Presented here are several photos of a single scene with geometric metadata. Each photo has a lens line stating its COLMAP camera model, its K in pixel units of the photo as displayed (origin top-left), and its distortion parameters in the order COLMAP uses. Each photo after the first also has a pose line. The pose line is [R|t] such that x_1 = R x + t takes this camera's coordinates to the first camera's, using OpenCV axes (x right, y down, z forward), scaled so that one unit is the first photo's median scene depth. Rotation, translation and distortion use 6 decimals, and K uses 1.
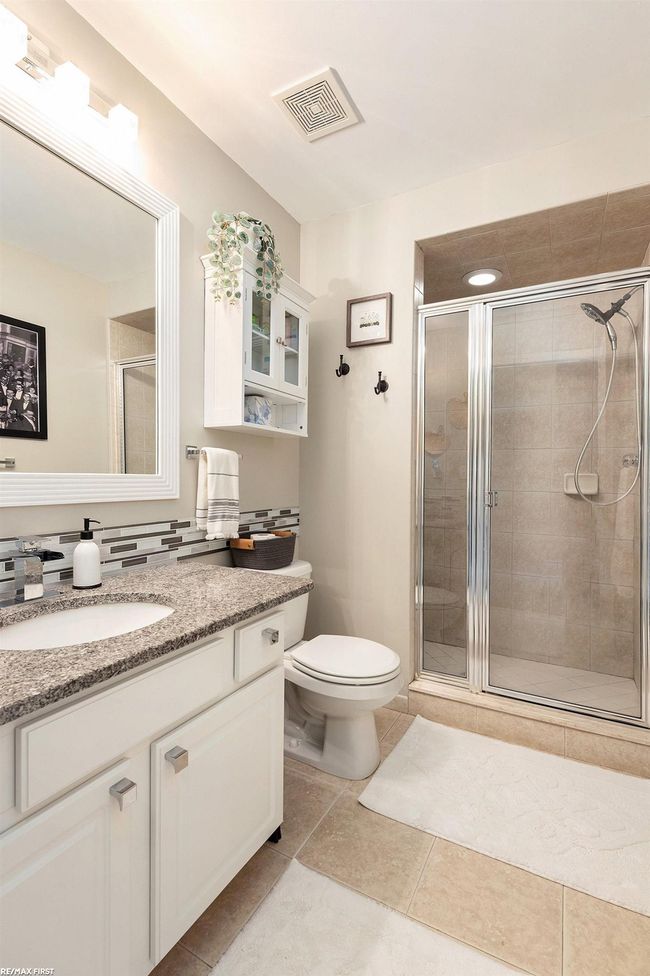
lens RADIAL K [[447.8, 0, 328.5], [0, 447.8, 488.9], [0, 0, 1]] dist [0.001073, 0.000027]
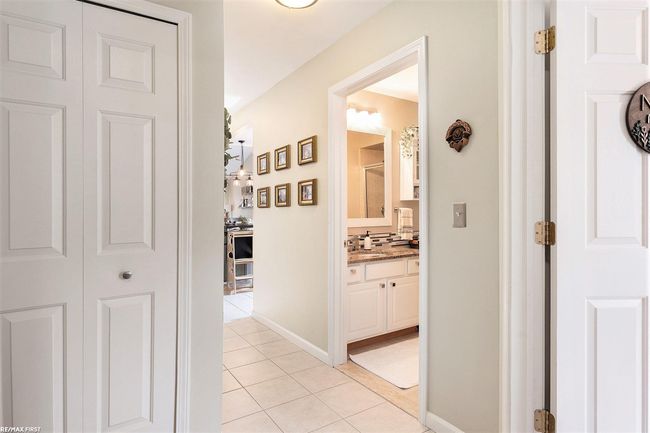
lens RADIAL K [[354.3, 0, 325.3], [0, 354.3, 217.2], [0, 0, 1]] dist [-0.000653, -0.000014]
pose [[0.881850, -0.010696, -0.471408, 0.381072], [0.004802, 0.999895, -0.013704, -0.003598], [0.471505, 0.009821, 0.881809, -1.265606]]
